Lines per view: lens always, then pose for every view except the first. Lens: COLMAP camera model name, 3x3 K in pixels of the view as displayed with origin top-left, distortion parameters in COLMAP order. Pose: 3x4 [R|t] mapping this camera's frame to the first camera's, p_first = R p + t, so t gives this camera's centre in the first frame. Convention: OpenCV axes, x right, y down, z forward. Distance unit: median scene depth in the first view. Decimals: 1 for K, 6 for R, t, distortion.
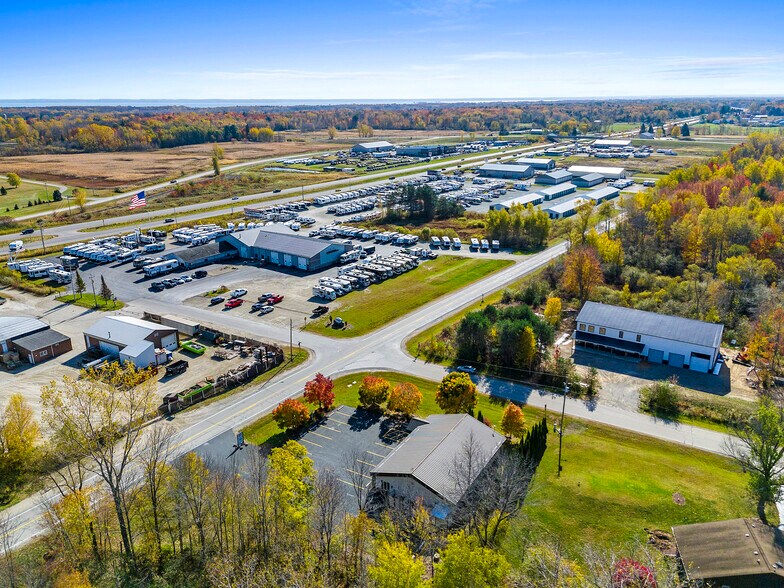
lens RADIAL K [[575.1, 0, 392.0], [0, 575.1, 294.0], [0, 0, 1]] dist [0.063670, -0.057681]
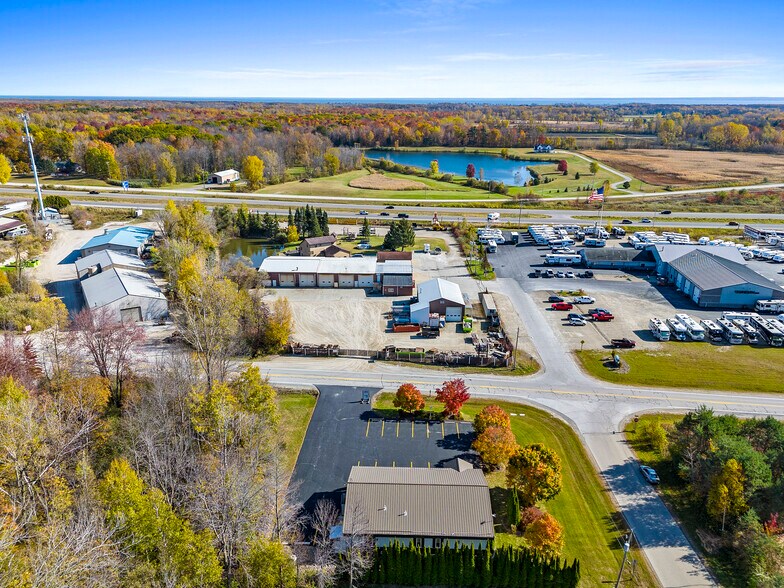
lens RADIAL K [[579.8, 0, 391.2], [0, 579.8, 260.3], [0, 0, 1]] dist [0.063480, -0.098473]
pose [[0.485326, 0.236186, -0.841828, 0.389536], [-0.277418, 0.954670, 0.107910, -0.083149], [0.829155, 0.181166, 0.528849, 0.224994]]
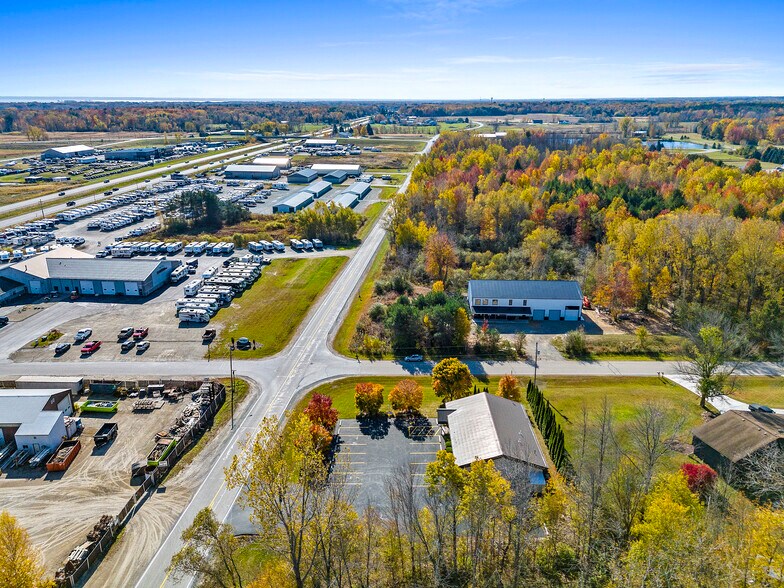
lens RADIAL K [[575.1, 0, 392.0], [0, 575.1, 294.0], [0, 0, 1]] dist [0.063670, -0.057681]
pose [[0.860076, -0.155376, 0.485929, -0.291164], [0.155852, 0.986981, 0.039734, -0.023506], [-0.485777, 0.041559, 0.873094, 0.079327]]
